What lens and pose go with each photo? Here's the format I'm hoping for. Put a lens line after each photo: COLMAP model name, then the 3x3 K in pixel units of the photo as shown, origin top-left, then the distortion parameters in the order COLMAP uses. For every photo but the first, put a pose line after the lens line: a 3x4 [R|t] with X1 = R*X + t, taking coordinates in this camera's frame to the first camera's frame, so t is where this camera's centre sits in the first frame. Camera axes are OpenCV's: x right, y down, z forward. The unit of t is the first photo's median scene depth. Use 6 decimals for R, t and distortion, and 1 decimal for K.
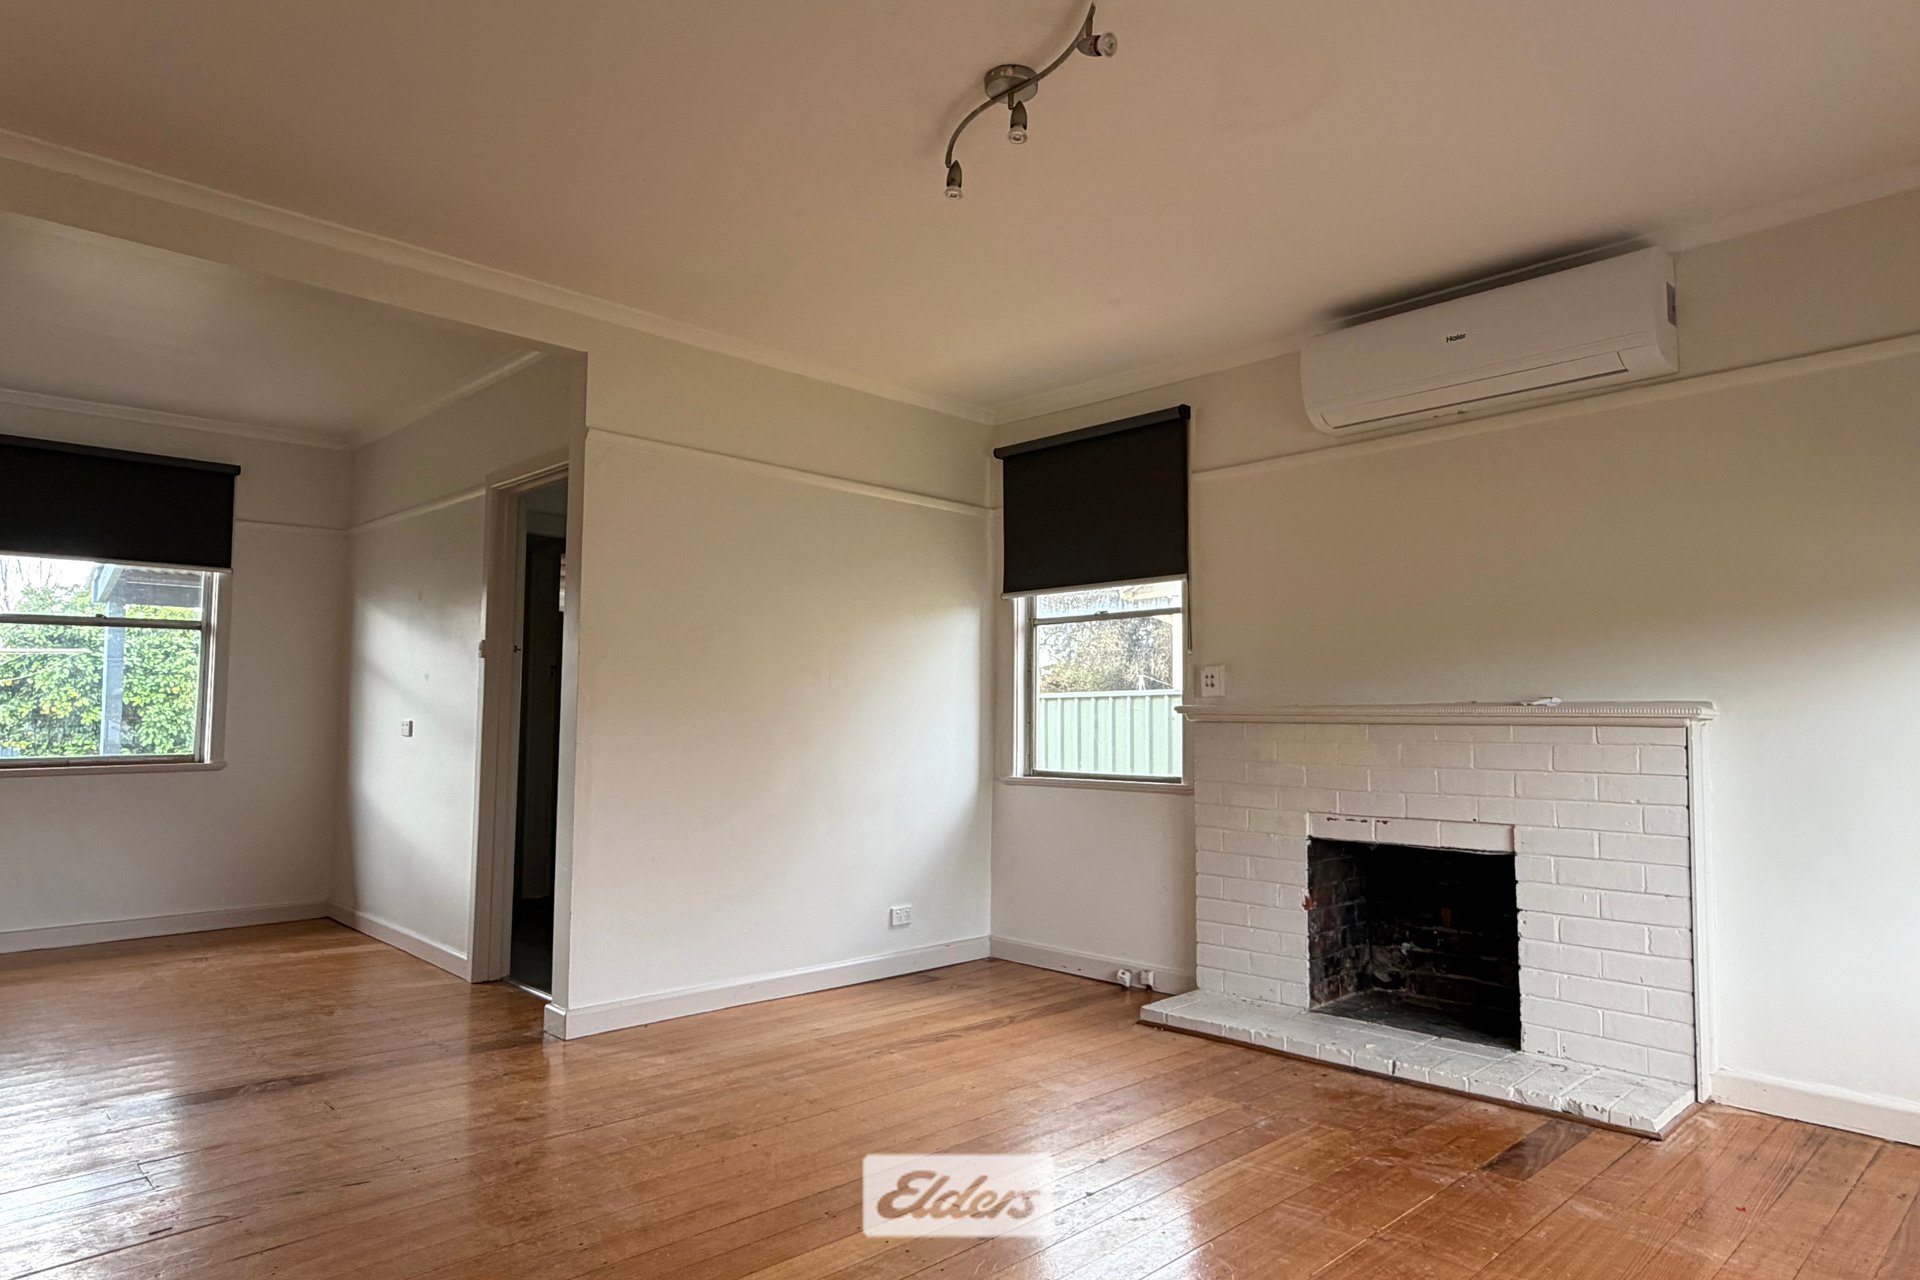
lens RADIAL K [[1151.3, 0, 960.0], [0, 1151.3, 640.0], [0, 0, 1]] dist [-0.001839, -0.001151]
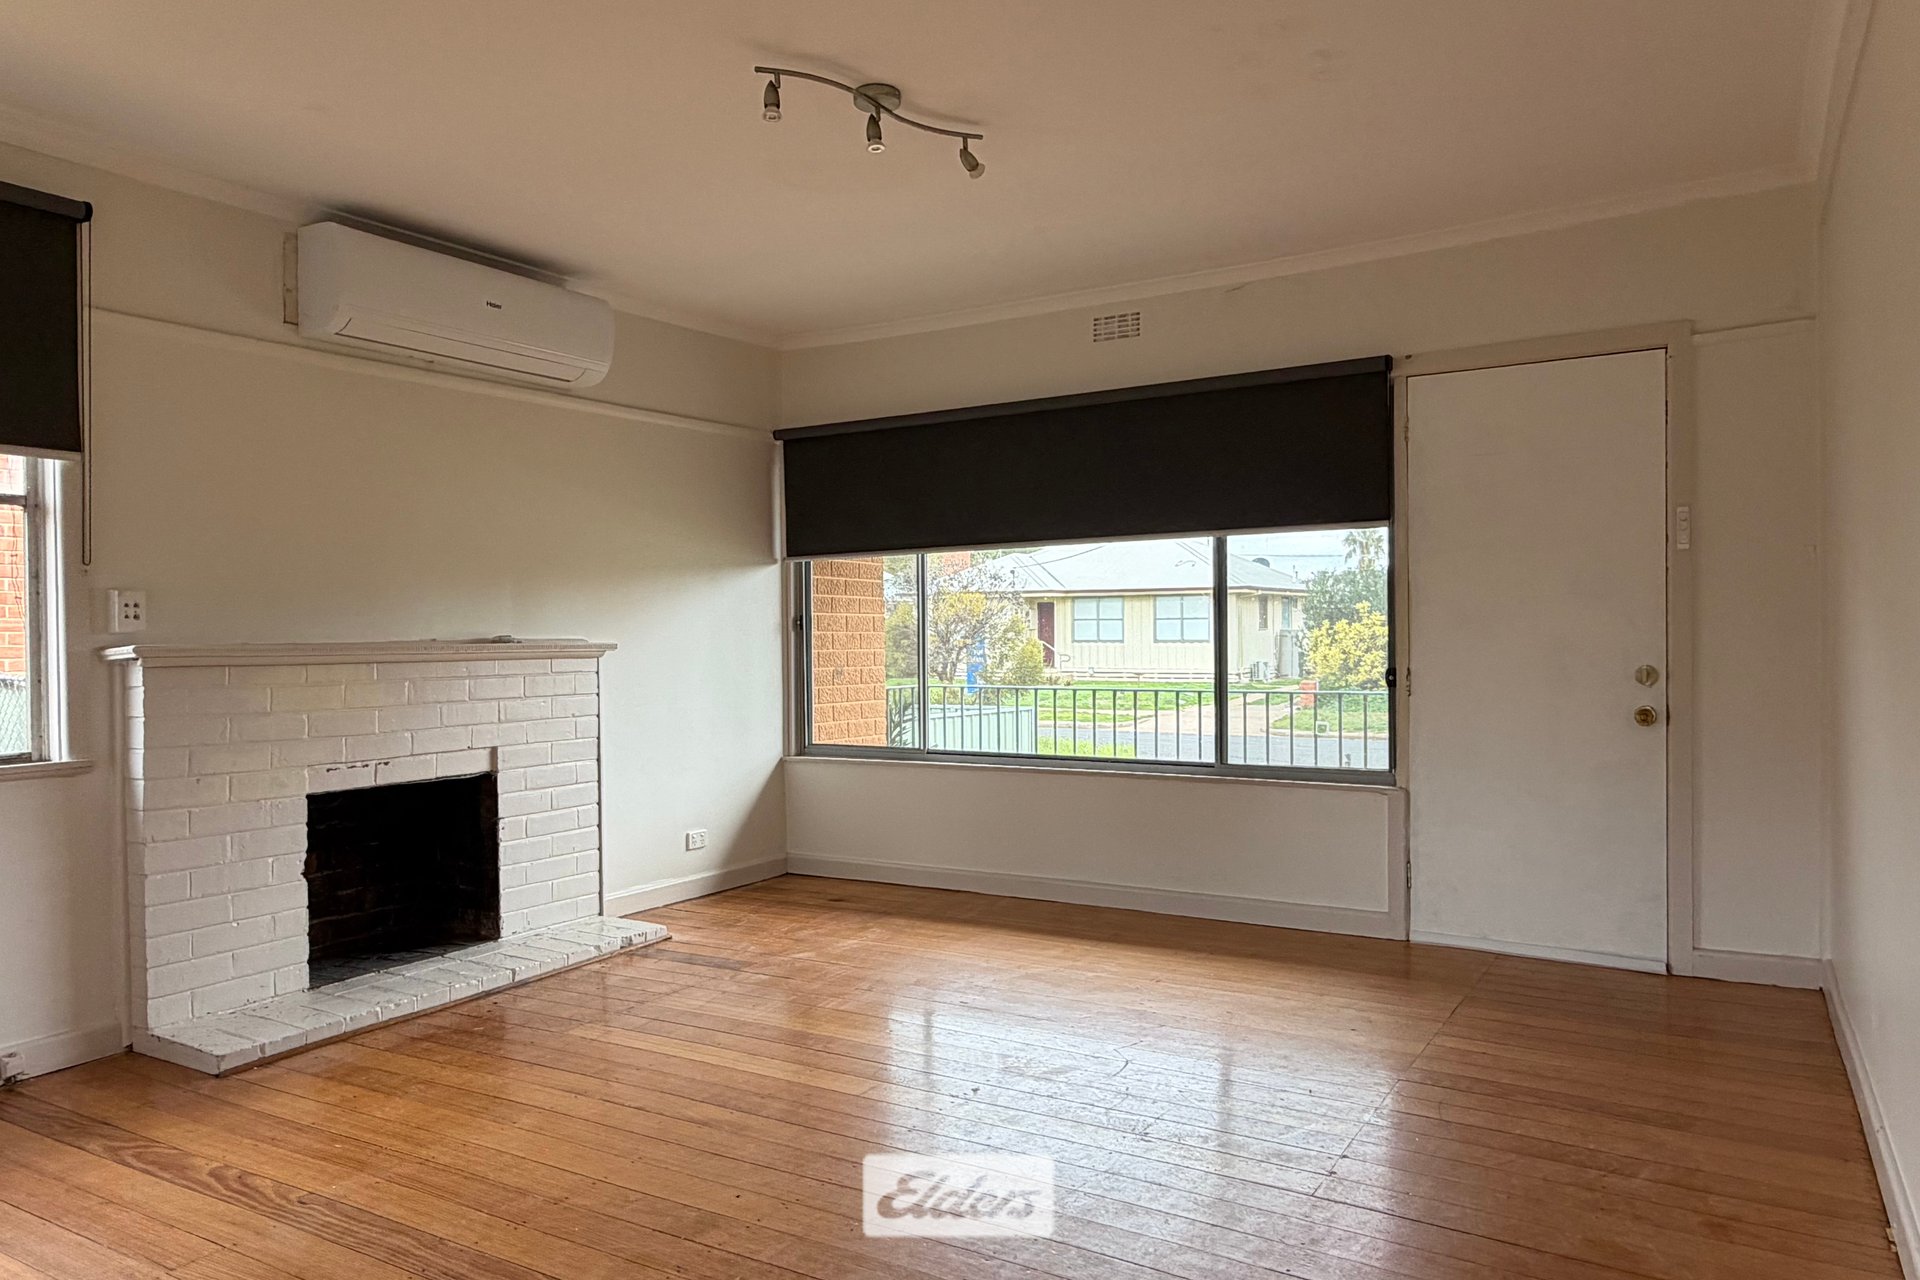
lens RADIAL K [[1282.5, 0, 960.0], [0, 1282.5, 640.0], [0, 0, 1]] dist [0.001639, 0.001788]
pose [[-0.259289, -0.006833, 0.965776, -0.816229], [-0.057094, 0.998335, -0.008265, 0.035917], [-0.964111, -0.057283, -0.259248, 0.831085]]
